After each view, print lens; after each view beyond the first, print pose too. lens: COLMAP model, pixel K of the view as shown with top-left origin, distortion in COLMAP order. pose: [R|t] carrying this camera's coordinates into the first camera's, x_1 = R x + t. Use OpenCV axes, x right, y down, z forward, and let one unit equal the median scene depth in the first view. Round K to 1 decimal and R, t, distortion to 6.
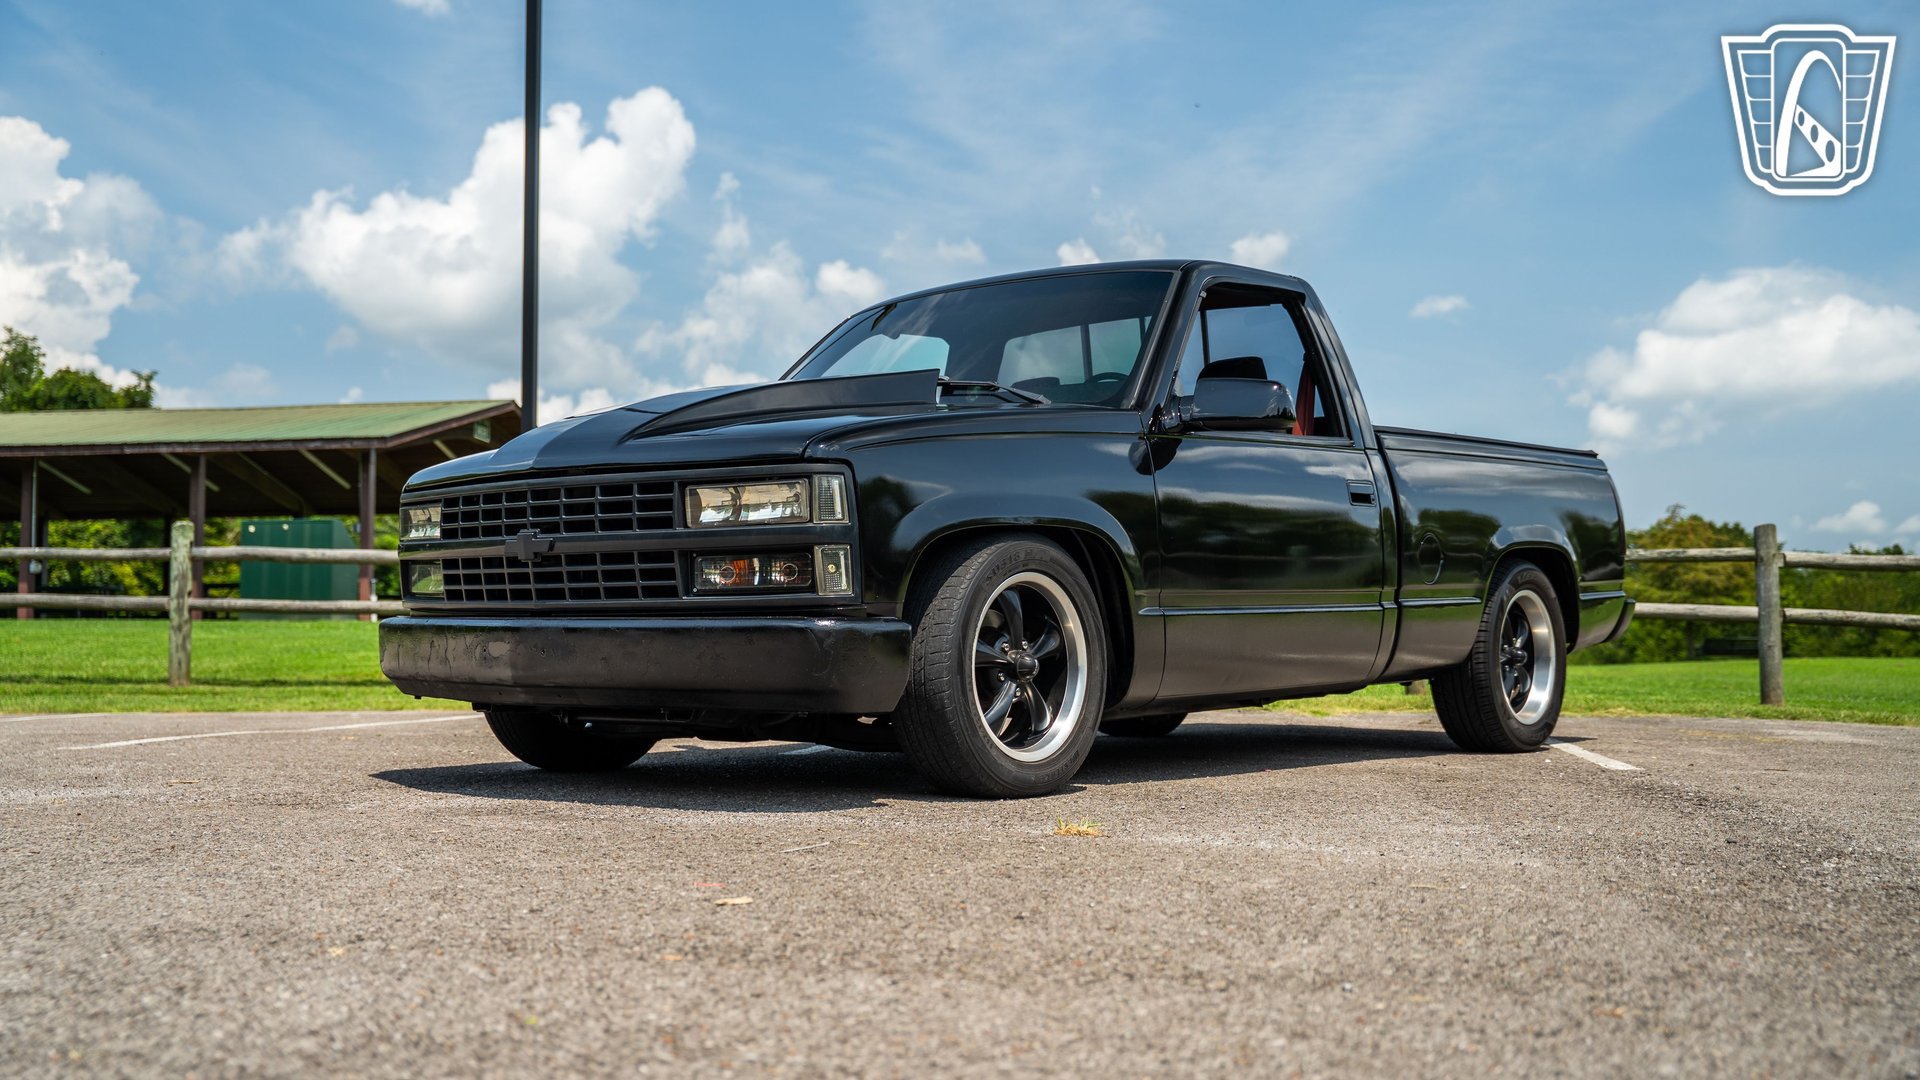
lens RADIAL K [[1903.3, 0, 948.8], [0, 1903.3, 542.6], [0, 0, 1]] dist [-0.070914, 0.210606]
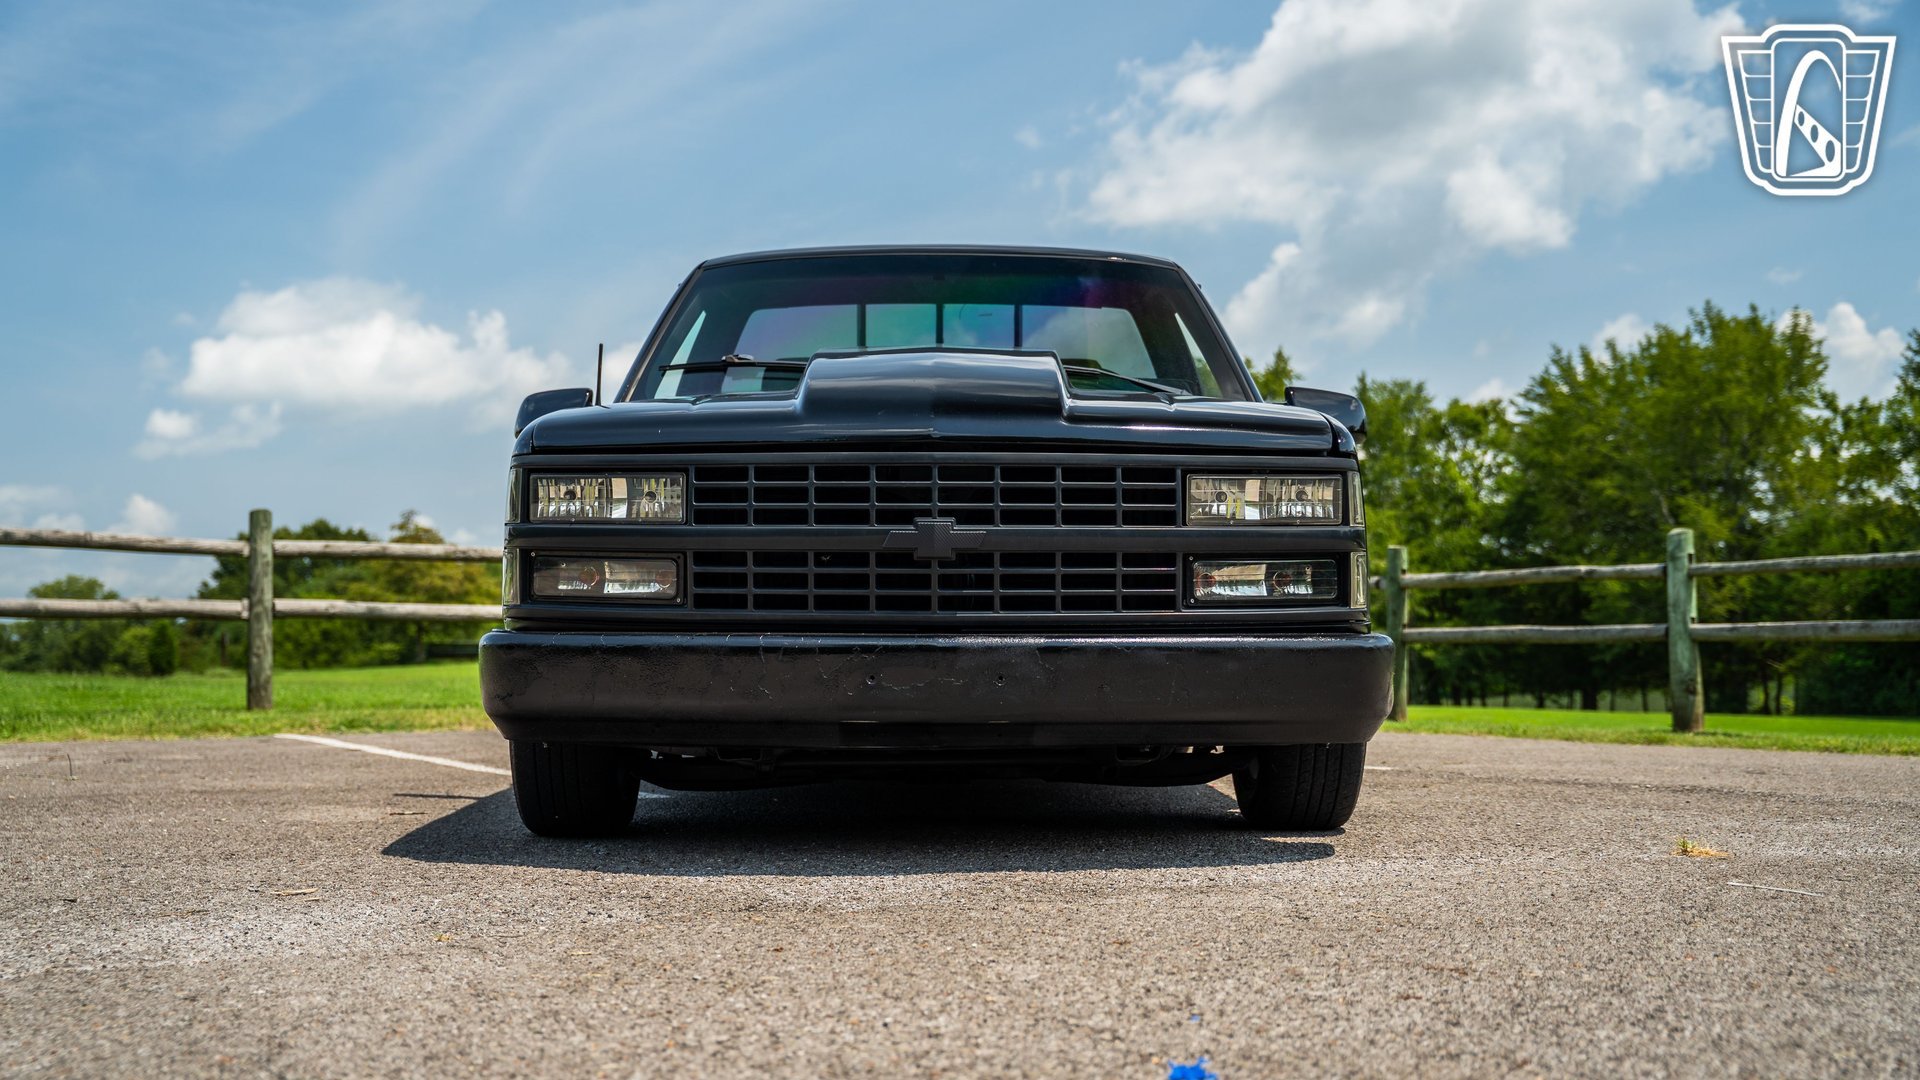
lens RADIAL K [[1913.9, 0, 956.7], [0, 1913.9, 538.6], [0, 0, 1]] dist [-0.072486, 0.213782]
pose [[0.755945, 0.032781, 0.653814, -0.617306], [-0.030601, 0.999423, -0.014729, 0.010852], [-0.653919, -0.008873, 0.756512, 0.359708]]
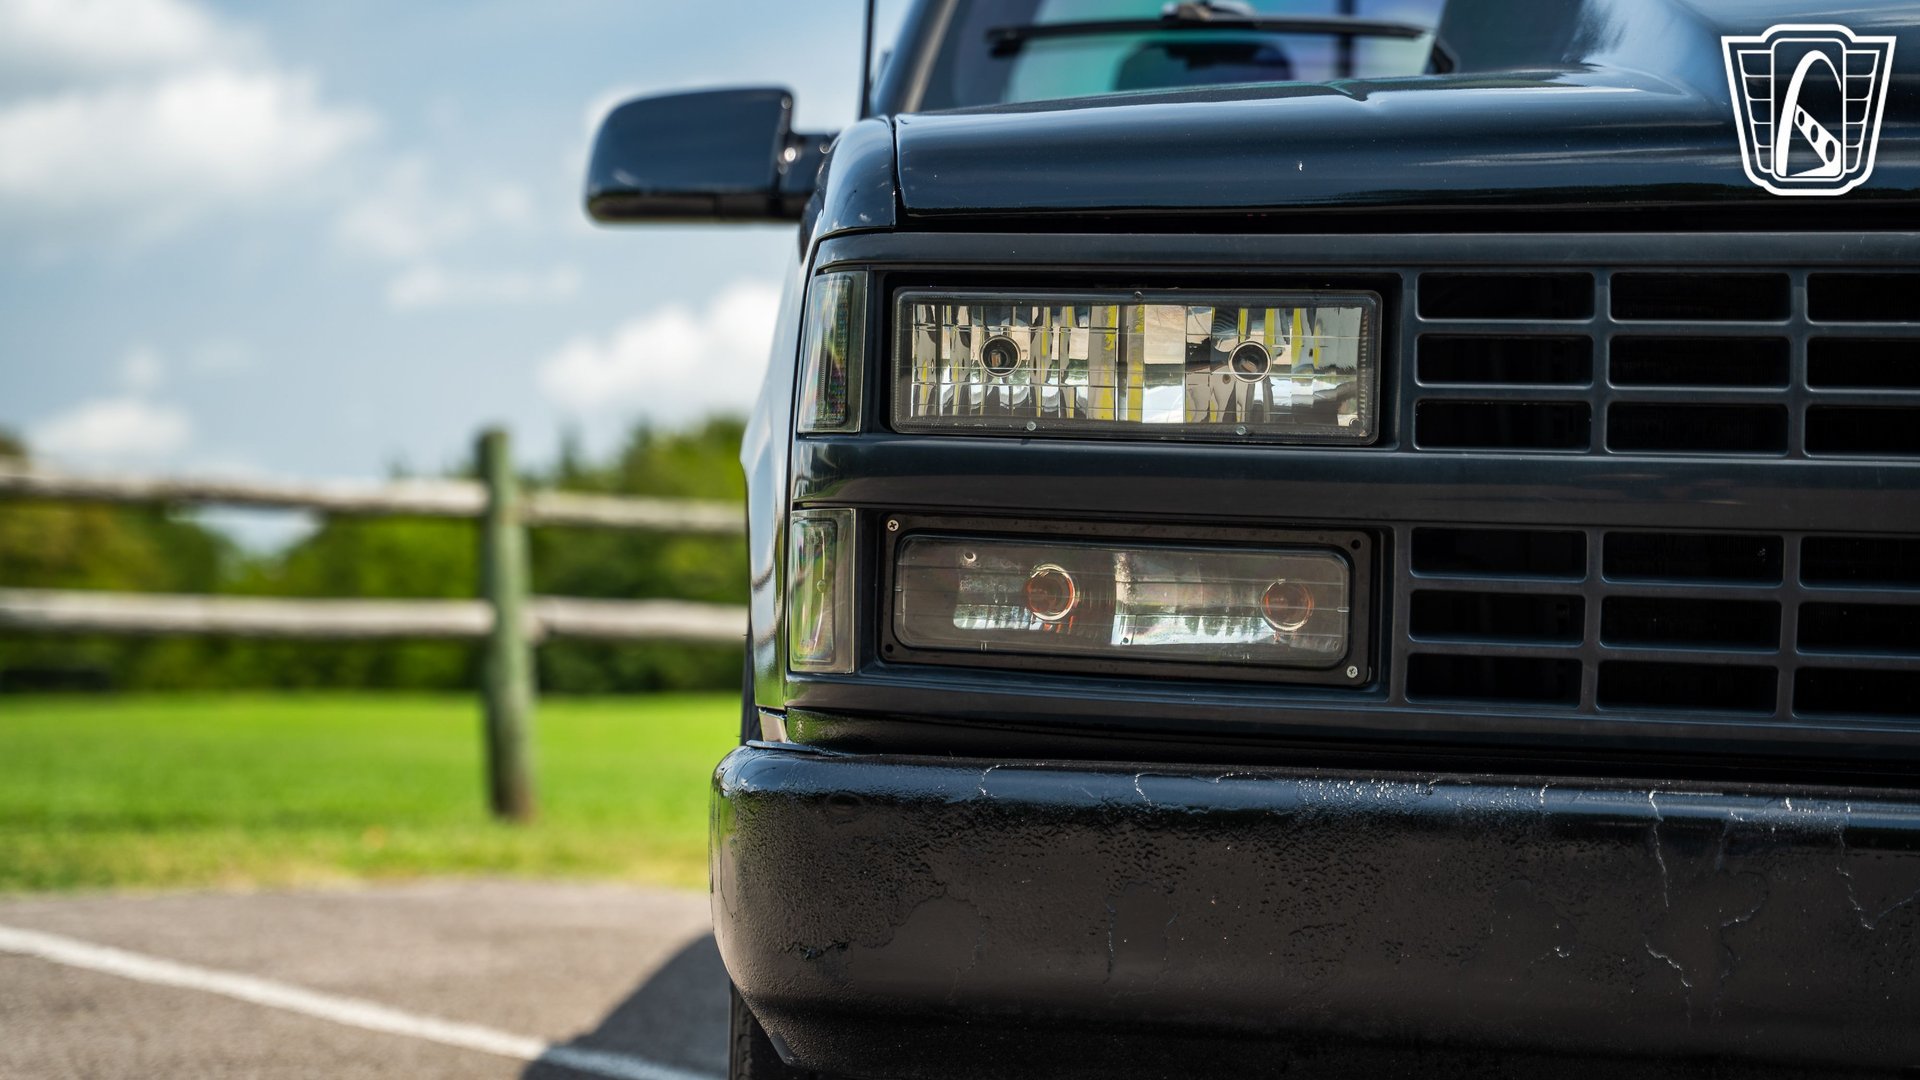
lens RADIAL K [[3622.8, 0, 960.0], [0, 3622.8, 540.0], [0, 0, 1]] dist [0.231184, 0.023758]
pose [[0.761126, 0.035130, 0.647652, -0.563774], [-0.049425, 0.998770, 0.003910, 0.010688], [-0.646718, -0.034986, 0.761926, 0.638770]]
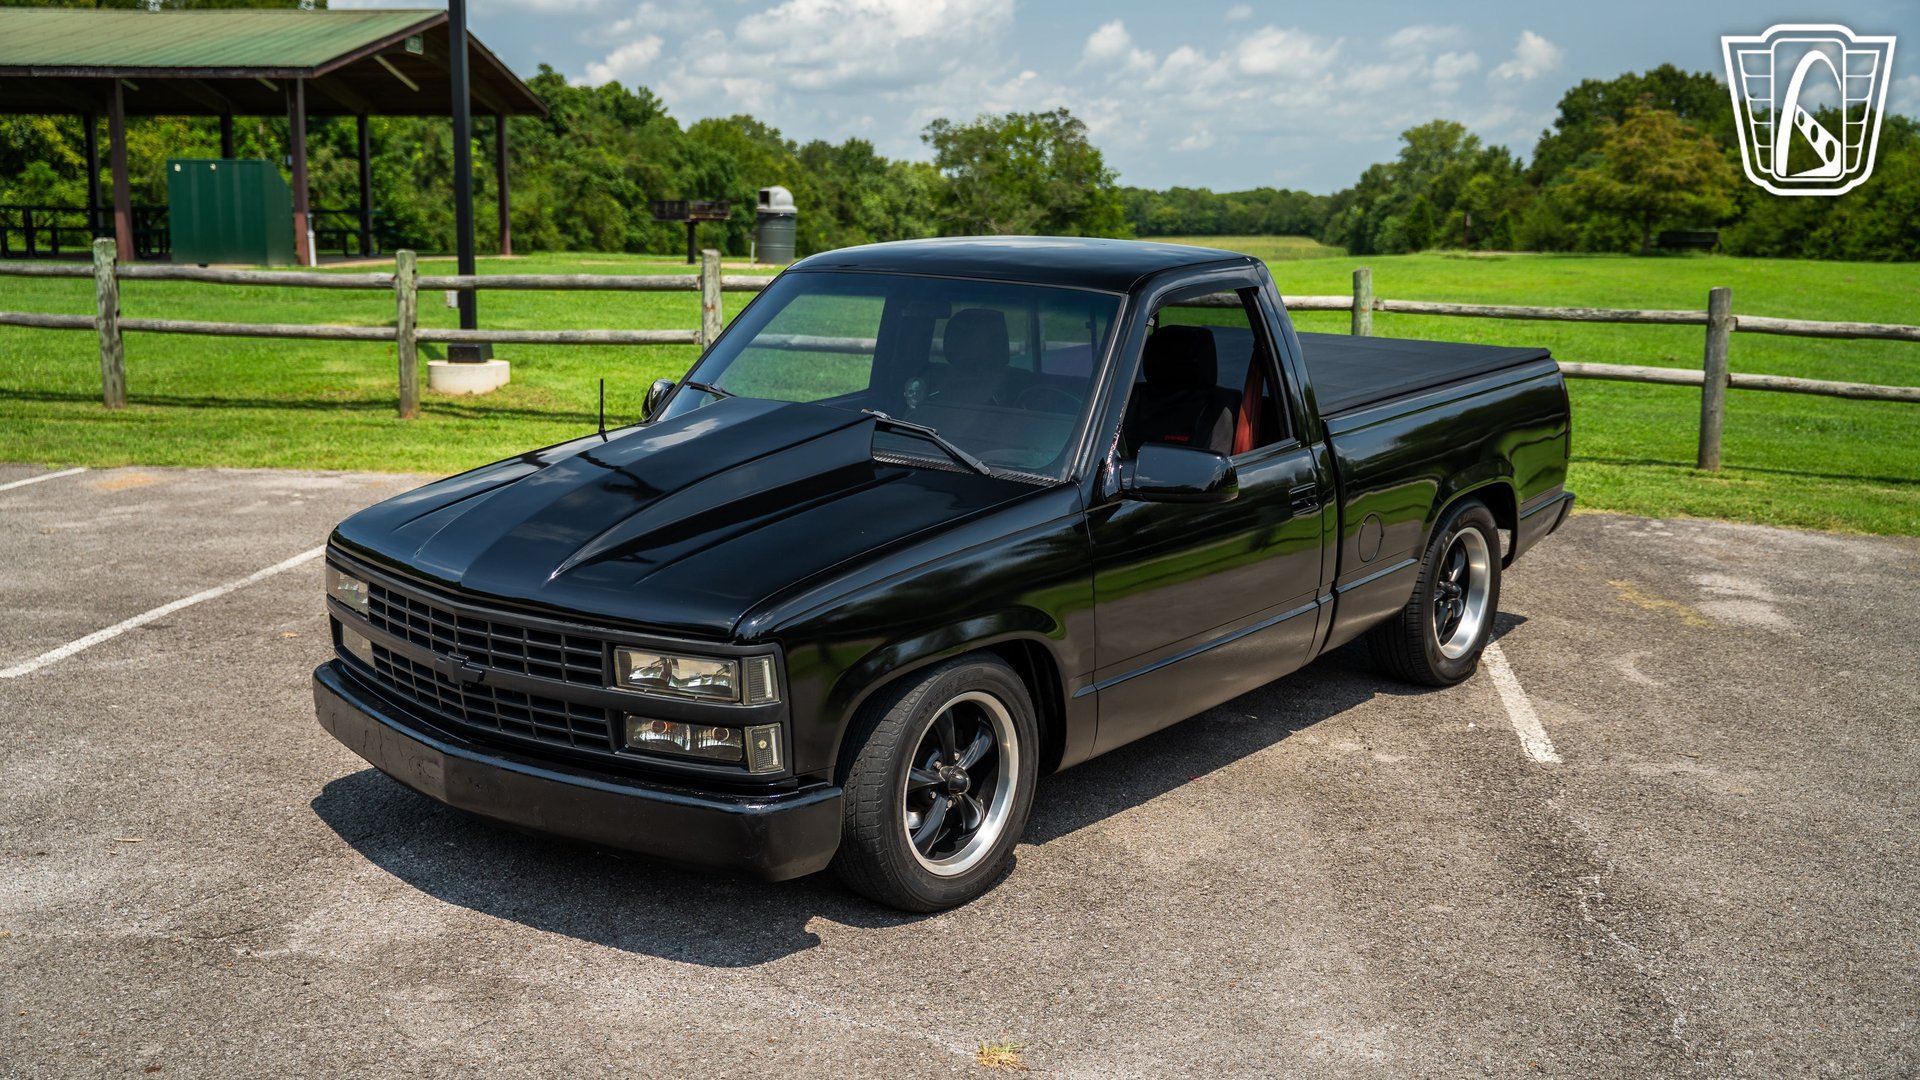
lens RADIAL K [[1900.5, 0, 955.6], [0, 1900.5, 542.4], [0, 0, 1]] dist [-0.073179, 0.218356]
pose [[0.999567, 0.007638, 0.028418, 0.008543], [-0.014299, 0.970118, 0.242211, -0.264507], [-0.025719, -0.242512, 0.969807, 0.043715]]
